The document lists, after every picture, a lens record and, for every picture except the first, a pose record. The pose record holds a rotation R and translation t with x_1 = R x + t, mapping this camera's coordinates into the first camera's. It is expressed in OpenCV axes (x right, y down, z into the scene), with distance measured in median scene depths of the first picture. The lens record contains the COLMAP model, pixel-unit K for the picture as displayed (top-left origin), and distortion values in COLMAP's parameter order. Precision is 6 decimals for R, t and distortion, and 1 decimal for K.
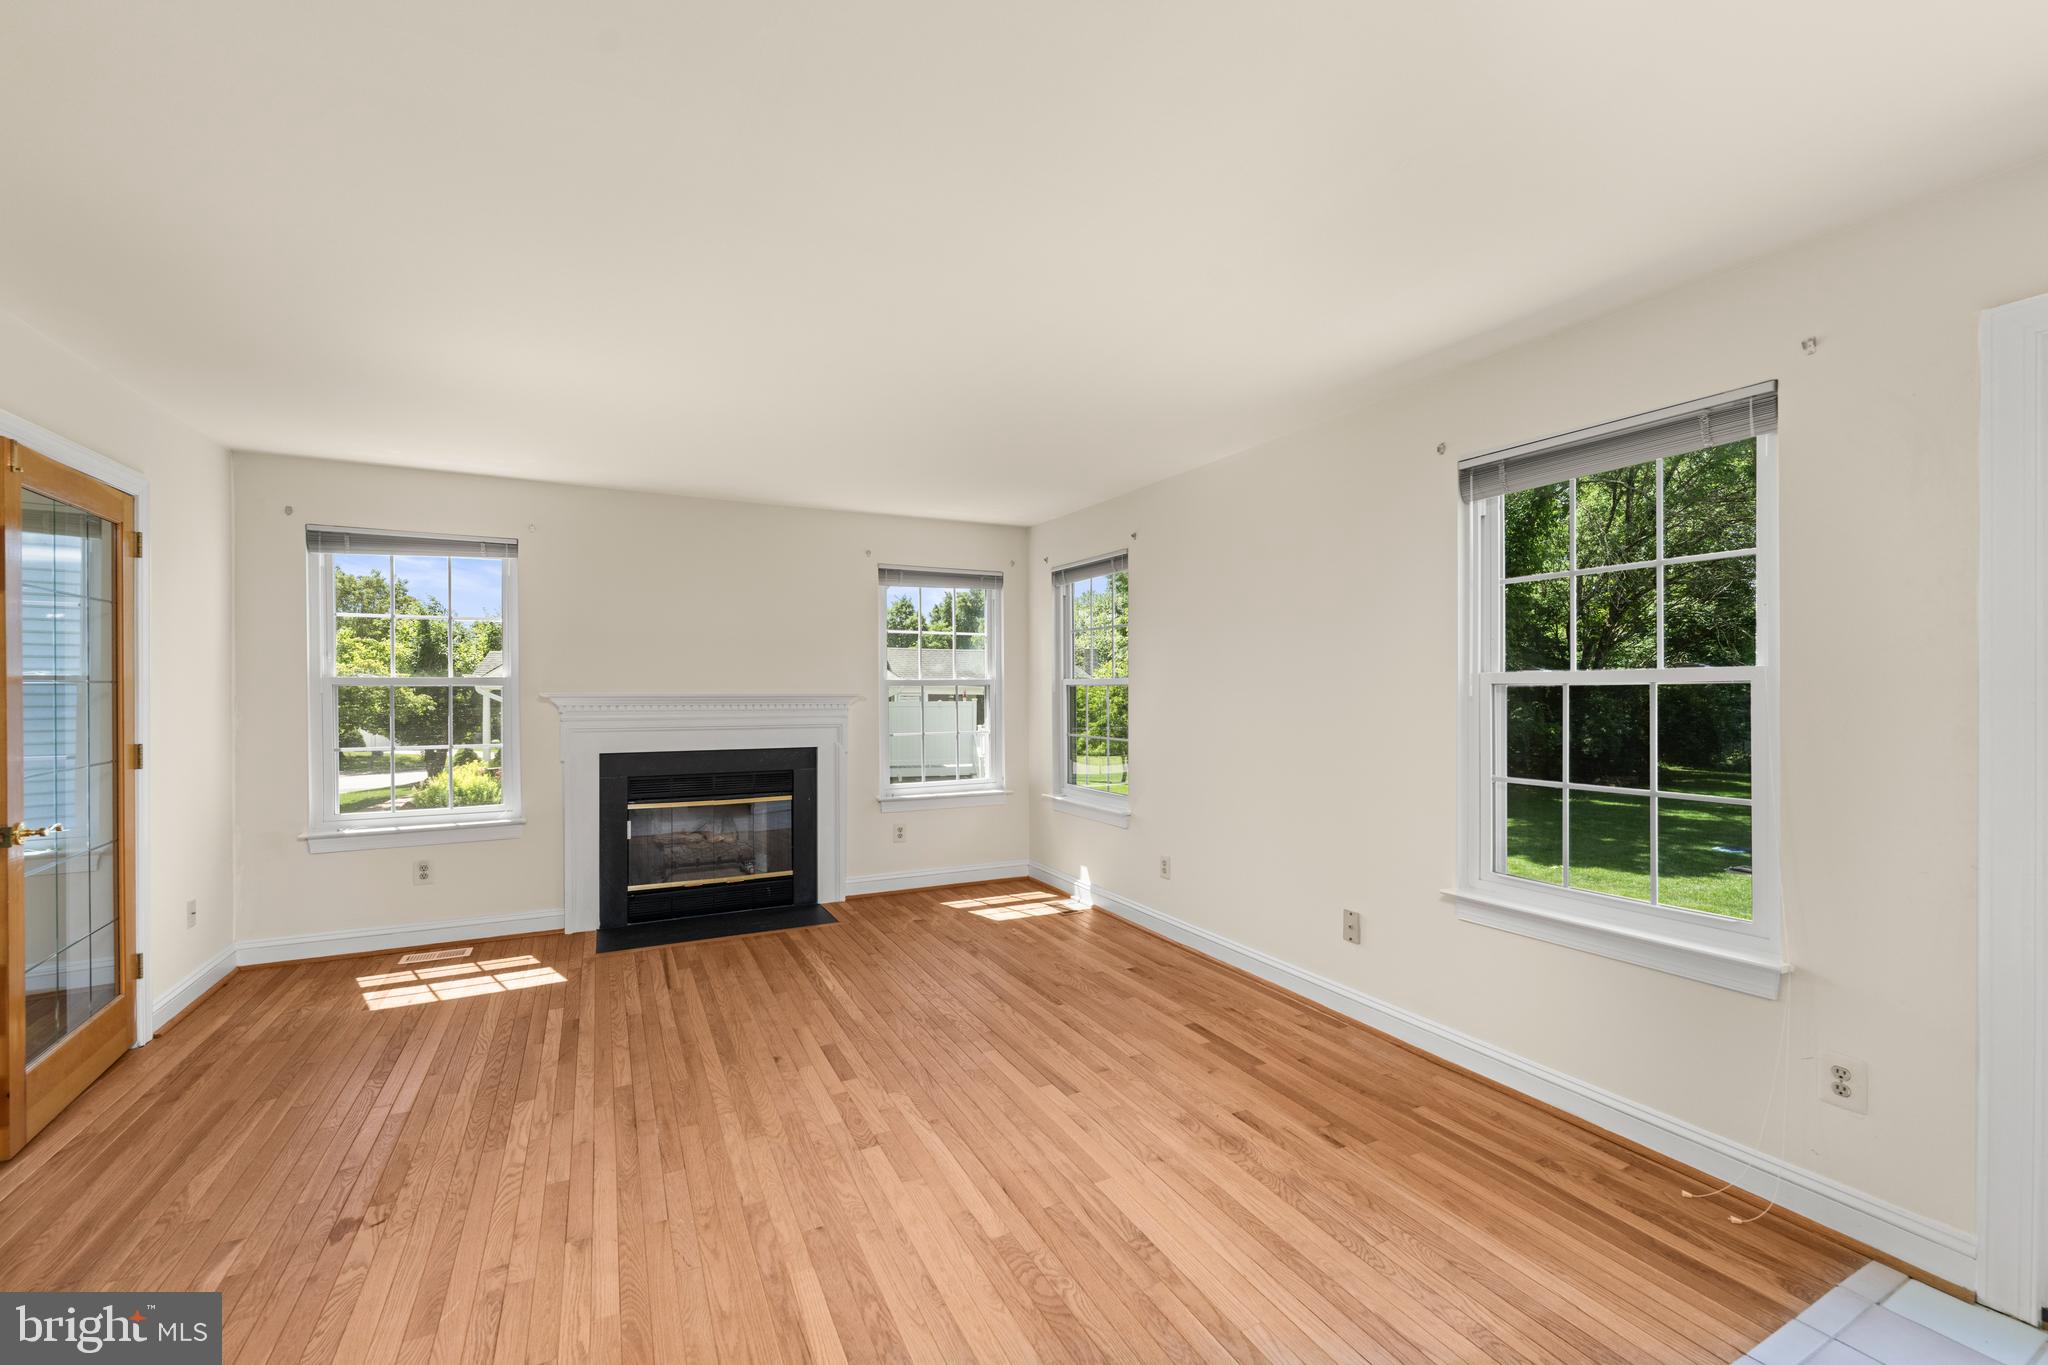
lens RADIAL K [[834.5, 0, 1026.7], [0, 834.5, 685.3], [0, 0, 1]] dist [0.001219, -0.000072]
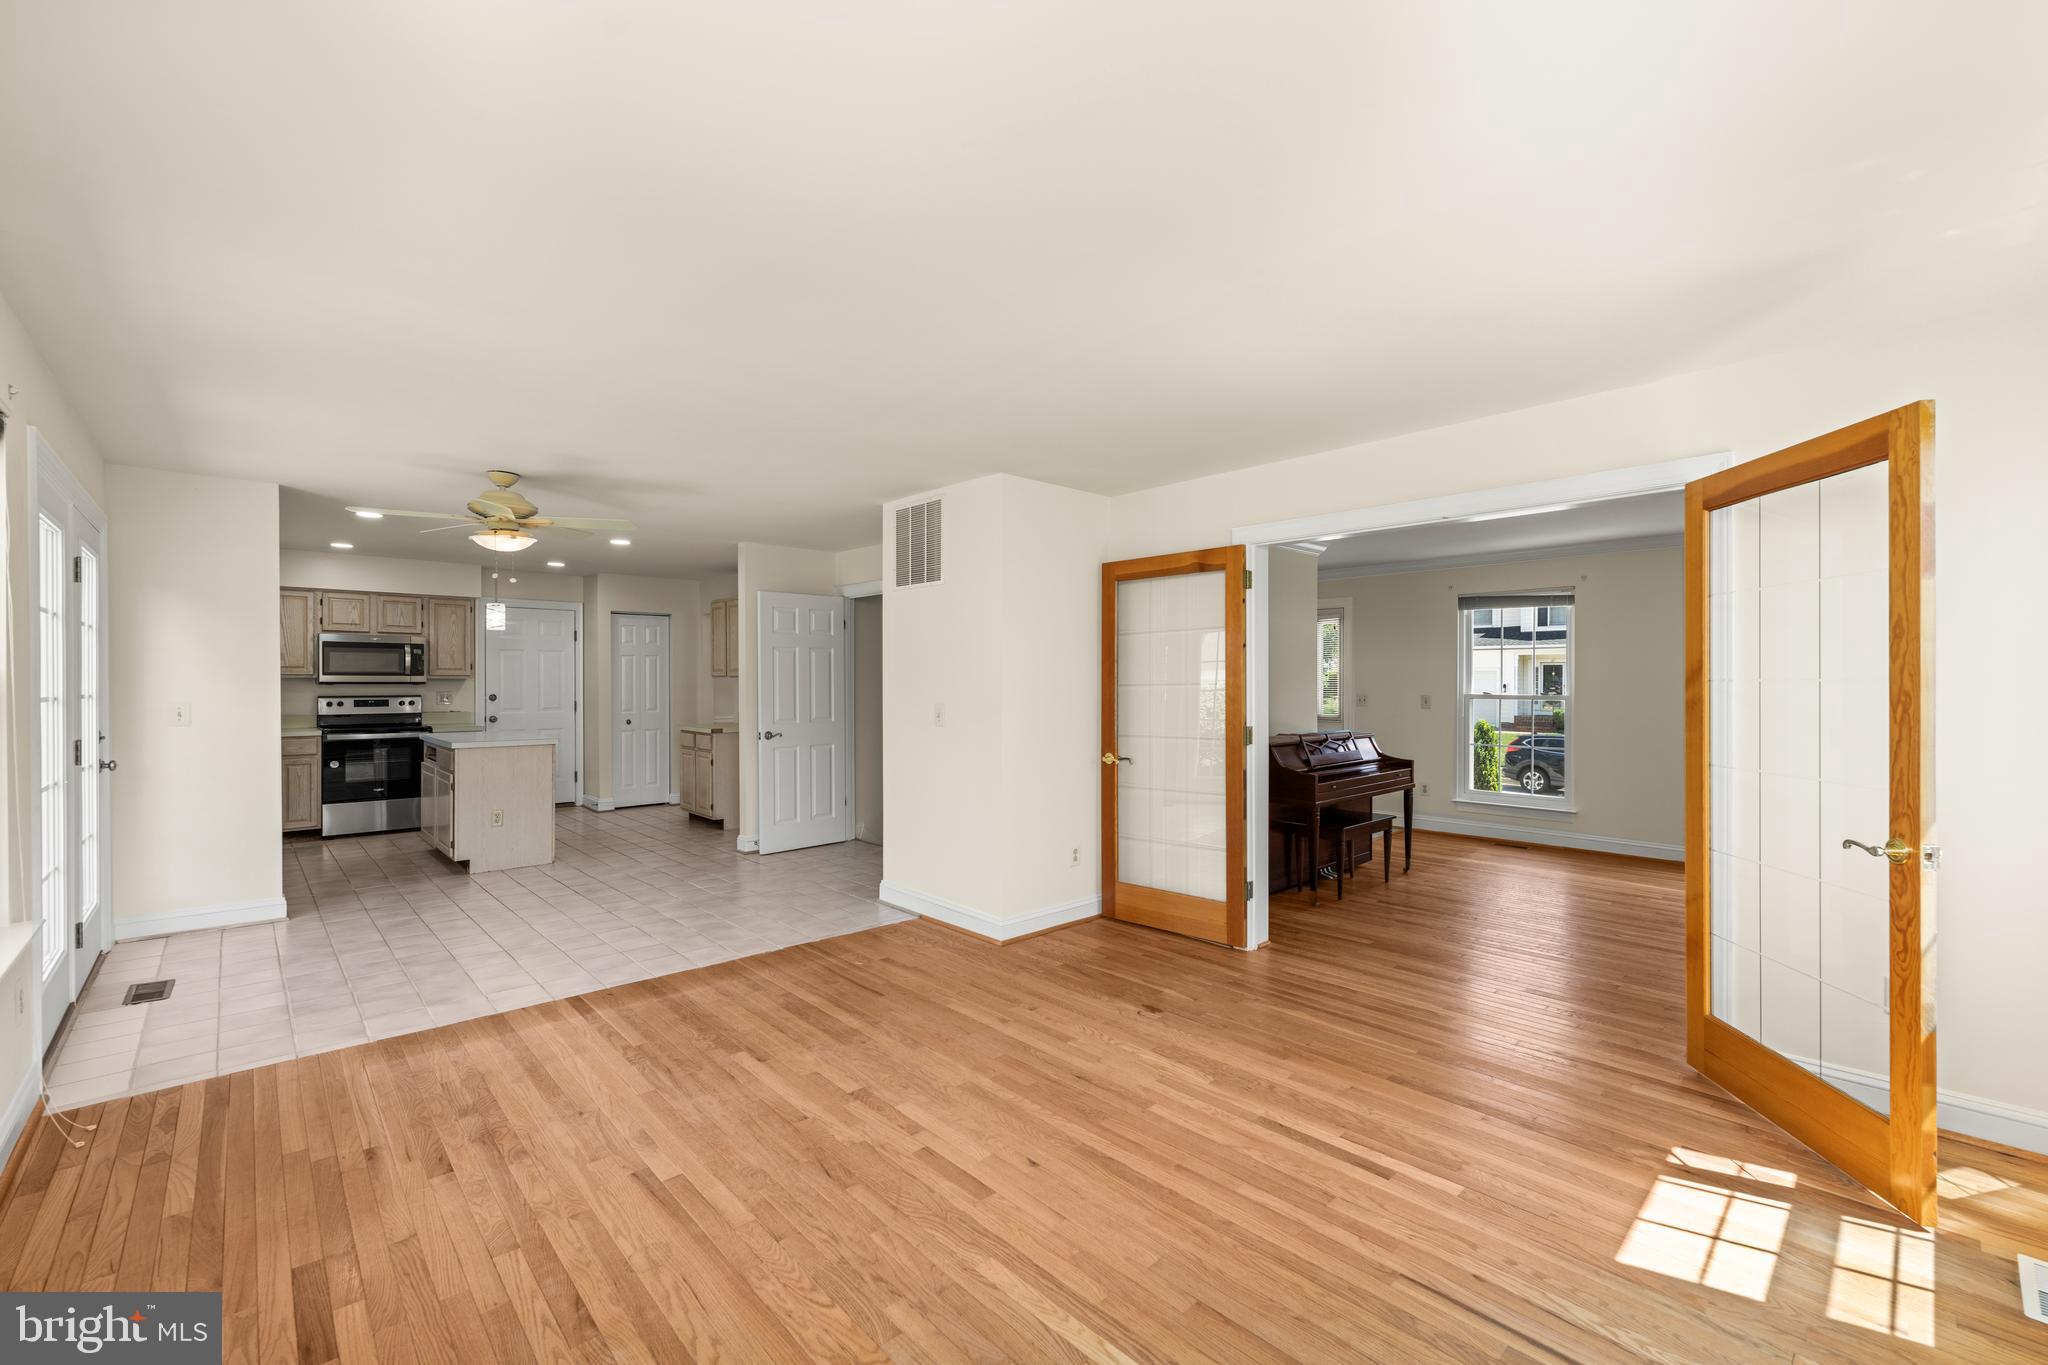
lens RADIAL K [[834.5, 0, 1021.8], [0, 834.5, 684.3], [0, 0, 1]] dist [0.001219, -0.000072]
pose [[-0.962369, -0.000444, -0.271746, -0.066325], [-0.000481, 1.000000, 0.000069, 0.000889], [0.271746, 0.000197, -0.962369, 1.478317]]
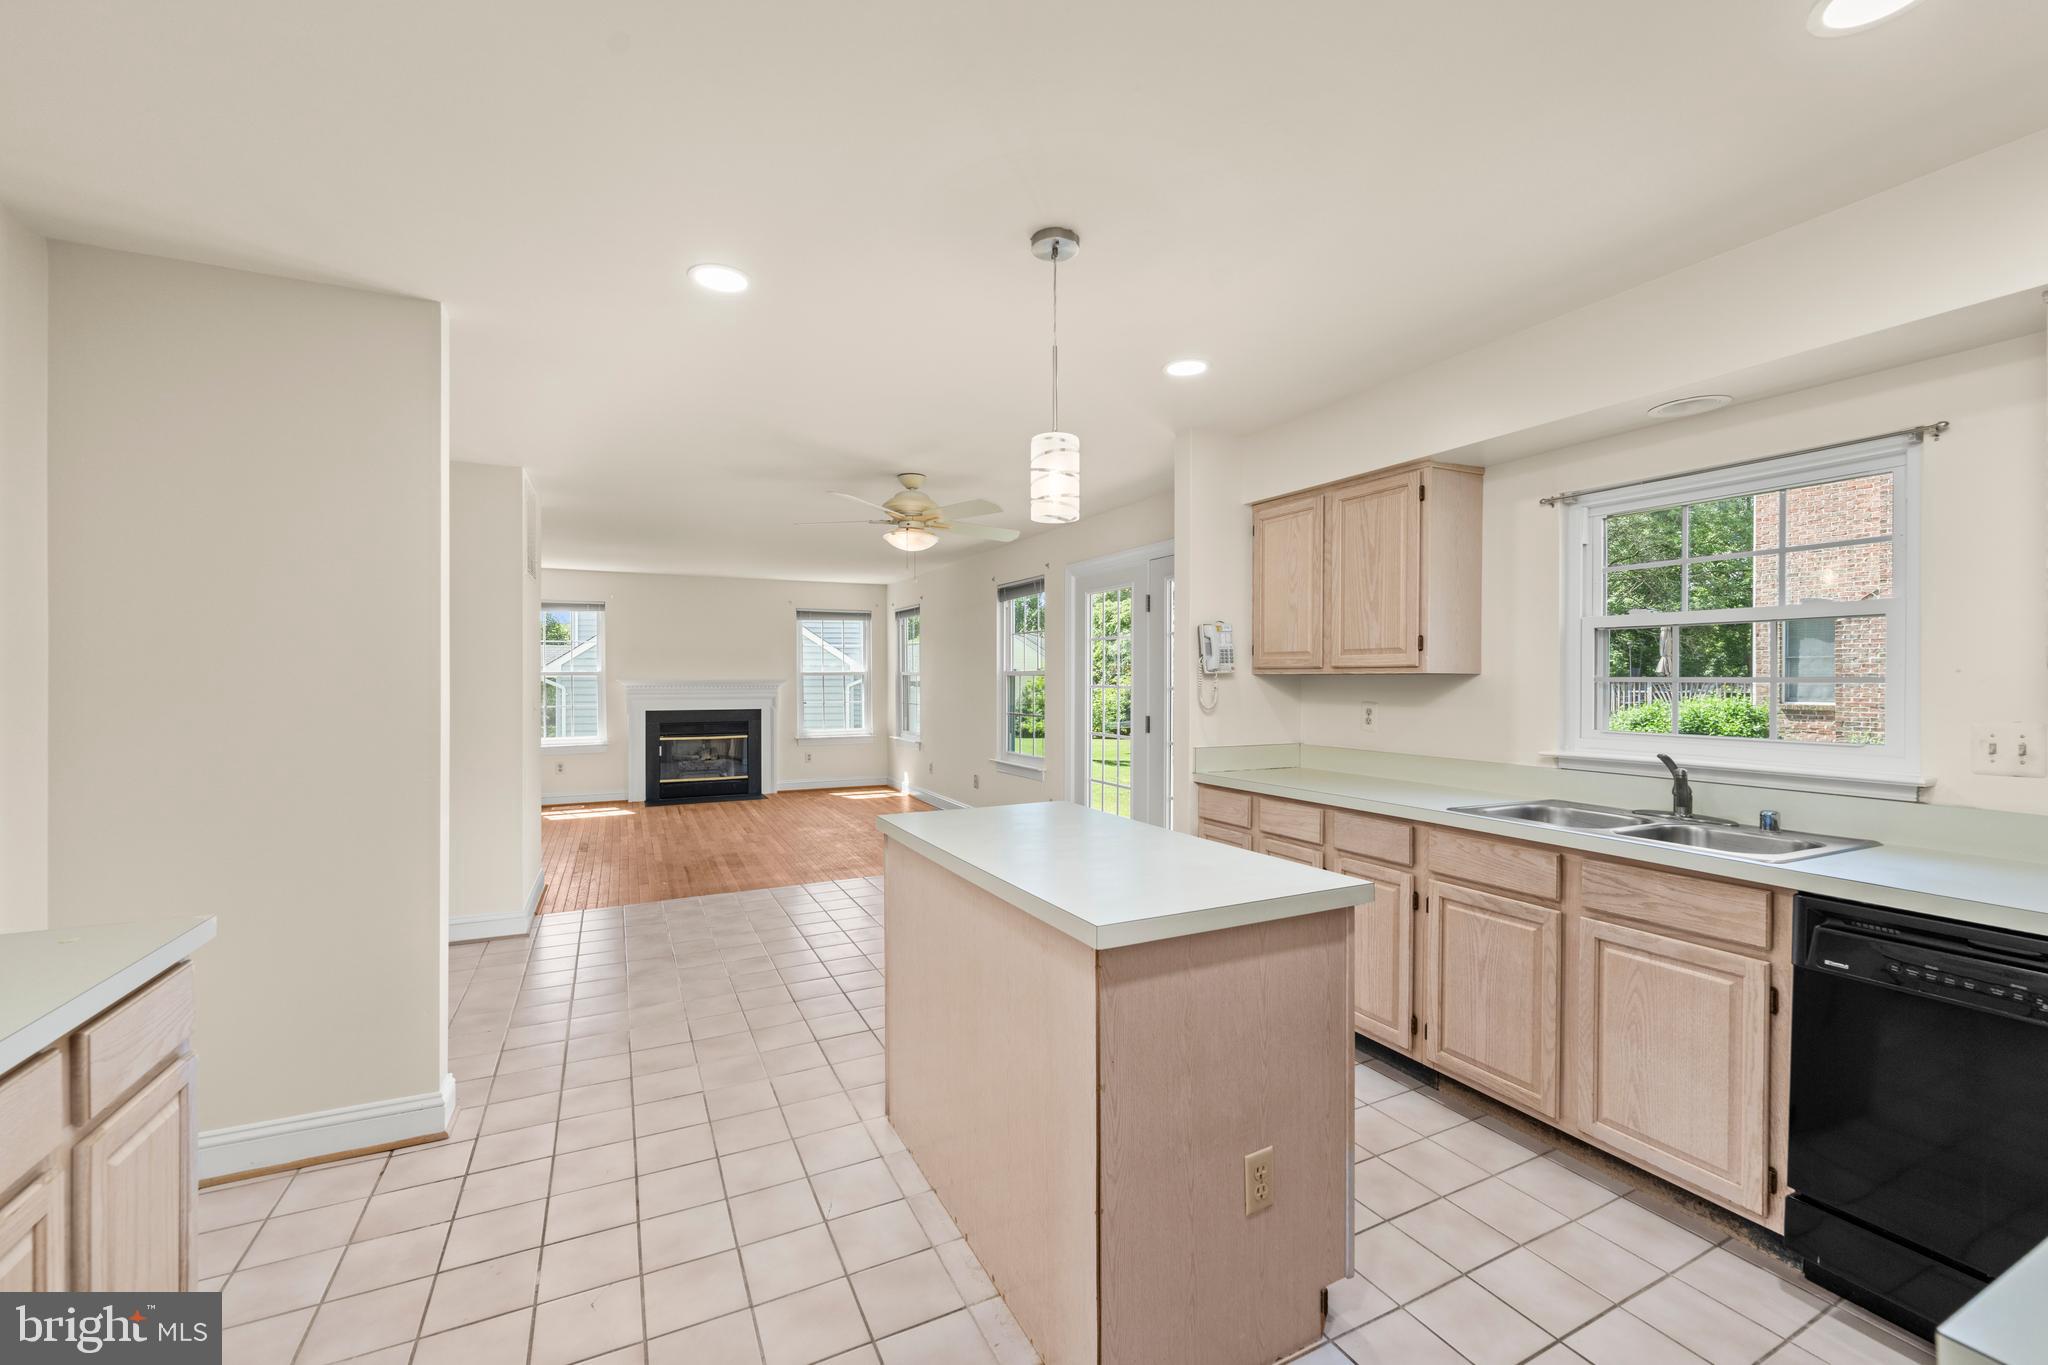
lens RADIAL K [[834.5, 0, 1025.6], [0, 834.5, 679.6], [0, 0, 1]] dist [0.001219, -0.000072]
pose [[0.999923, 0.000951, -0.012408, 0.504475], [-0.000883, 0.999984, 0.005517, -0.001829], [0.012413, -0.005506, 0.999908, -1.184678]]
